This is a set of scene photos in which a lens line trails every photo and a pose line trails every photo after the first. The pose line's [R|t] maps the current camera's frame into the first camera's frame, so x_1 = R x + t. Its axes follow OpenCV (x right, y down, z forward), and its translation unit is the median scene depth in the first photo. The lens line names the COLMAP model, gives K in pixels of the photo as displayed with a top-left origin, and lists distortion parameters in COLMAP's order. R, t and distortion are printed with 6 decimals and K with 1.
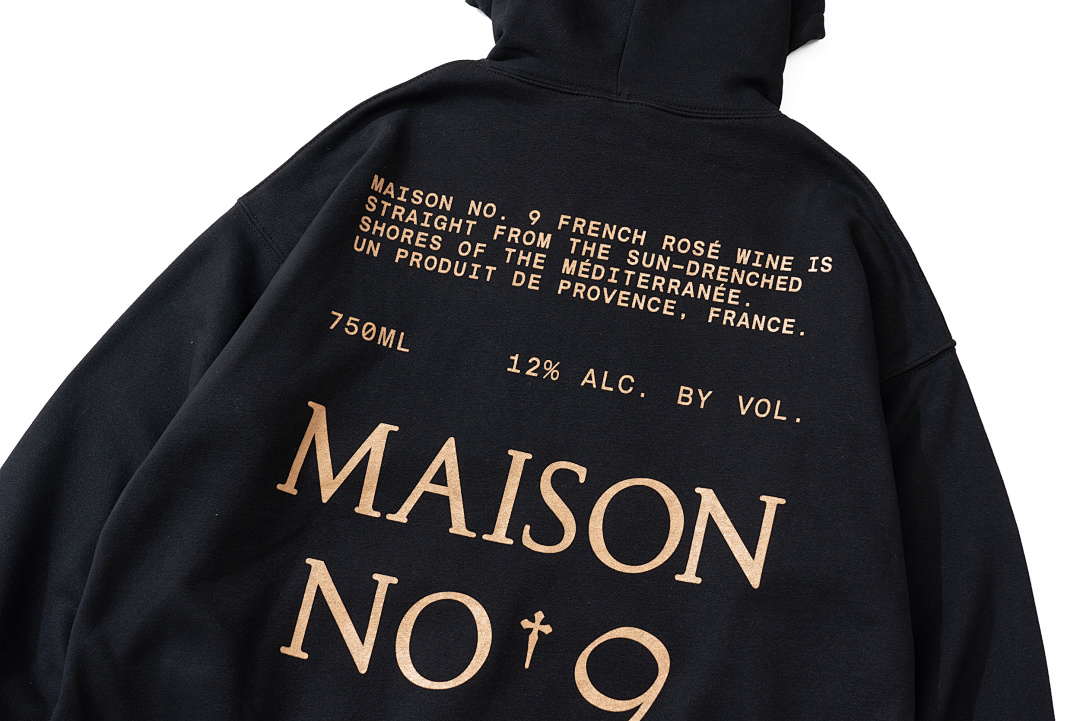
lens RADIAL K [[1373.5, 0, 537.9], [0, 1373.5, 361.9], [0, 0, 1]] dist [-0.003408, 0.000000]
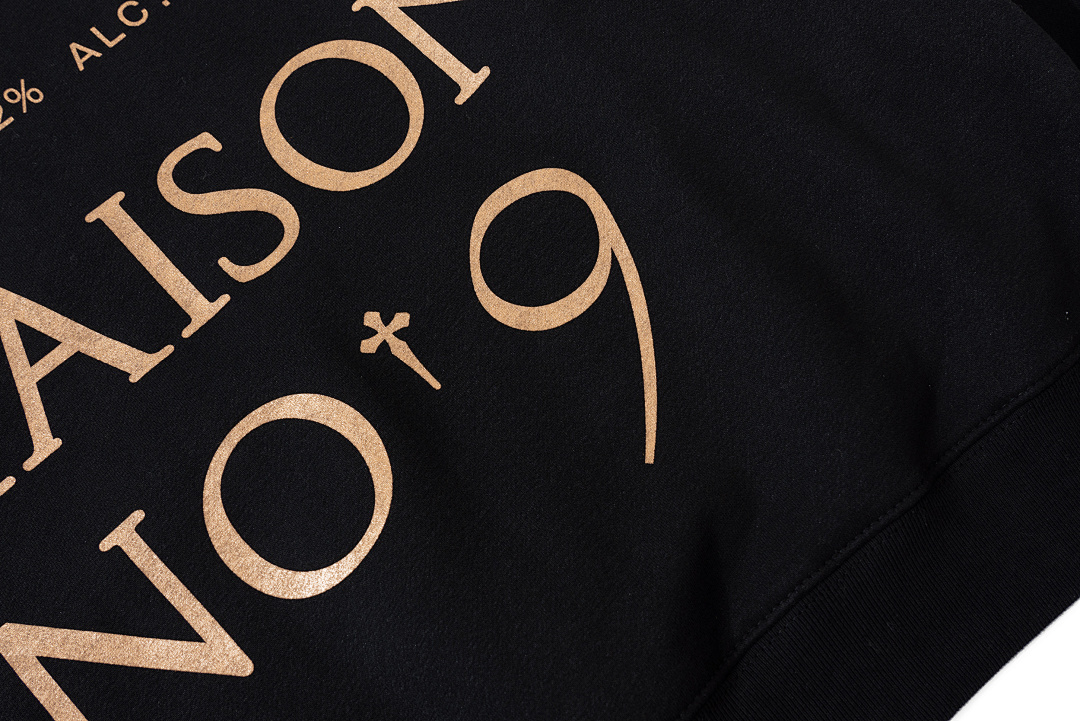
lens RADIAL K [[1112.4, 0, 541.1], [0, 1112.4, 359.5], [0, 0, 1]] dist [-0.028232, 0.000000]
pose [[0.532594, -0.775126, 0.339889, -0.111018], [0.797521, 0.594066, 0.105096, 0.186115], [-0.283379, 0.215095, 0.934575, 0.548316]]
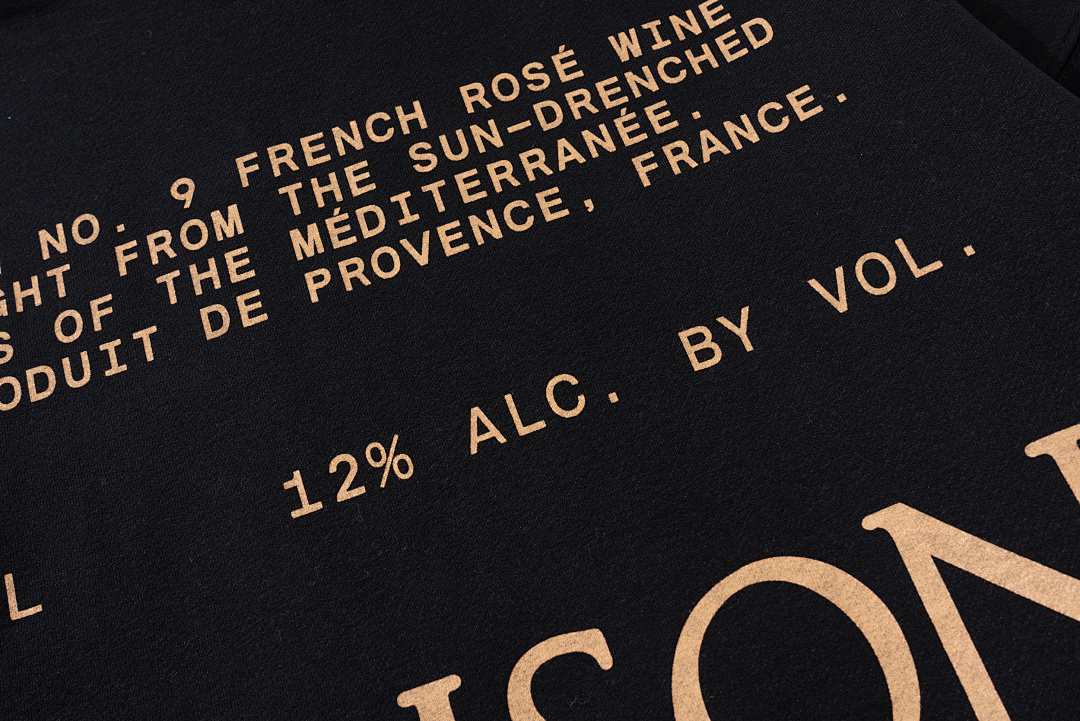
lens RADIAL K [[1112.4, 0, 544.4], [0, 1112.4, 355.3], [0, 0, 1]] dist [-0.028232, 0.000000]
pose [[0.846256, -0.493481, 0.200817, -0.001915], [0.514570, 0.854748, -0.068002, 0.024968], [-0.138090, 0.160881, 0.977266, 0.665337]]
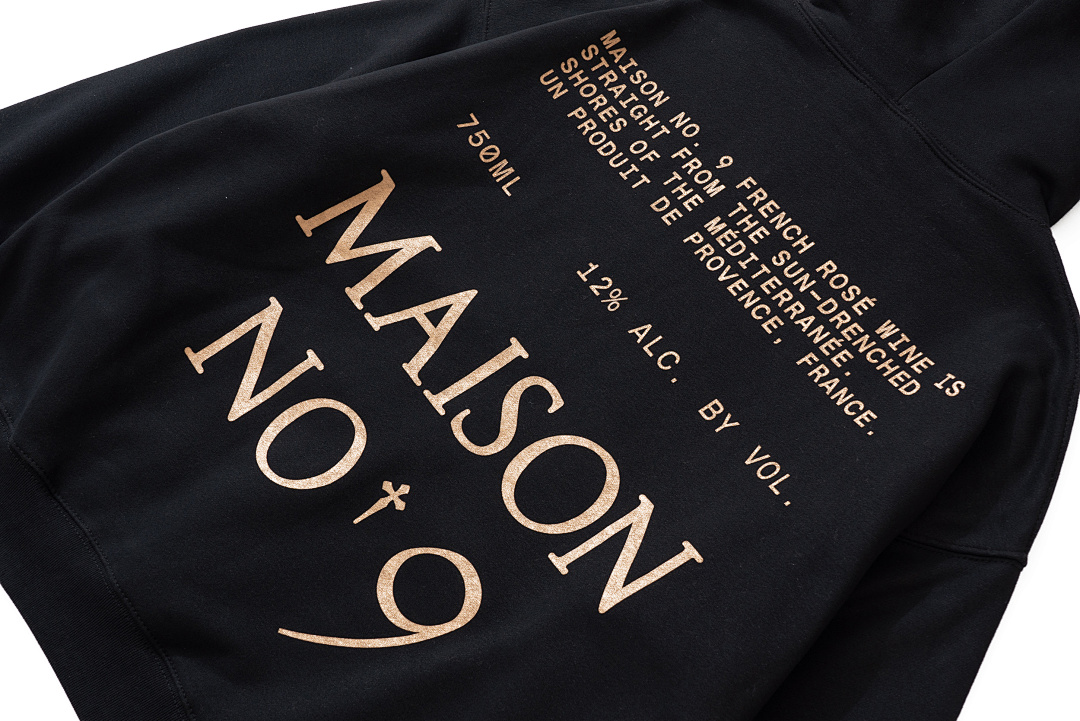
lens RADIAL K [[1578.6, 0, 541.4], [0, 1578.6, 358.9], [0, 0, 1]] dist [0.015315, 0.000000]
pose [[0.735266, 0.572687, -0.362510, 0.355924], [-0.601362, 0.797932, 0.040840, 0.022548], [0.312647, 0.187971, 0.931085, 0.065321]]
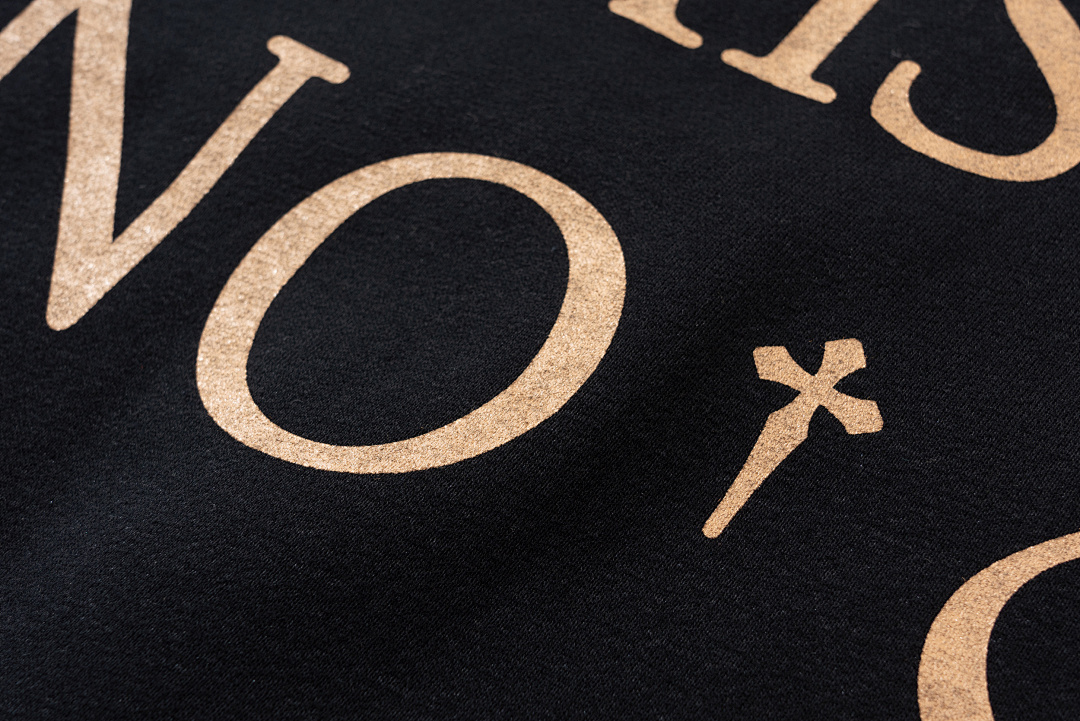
lens RADIAL K [[1585.6, 0, 541.8], [0, 1585.6, 355.3], [0, 0, 1]] dist [0.021418, 0.000000]
pose [[0.913506, 0.312080, -0.260984, 0.021310], [-0.357884, 0.921518, -0.150744, 0.222806], [0.193458, 0.231107, 0.953501, 0.693656]]
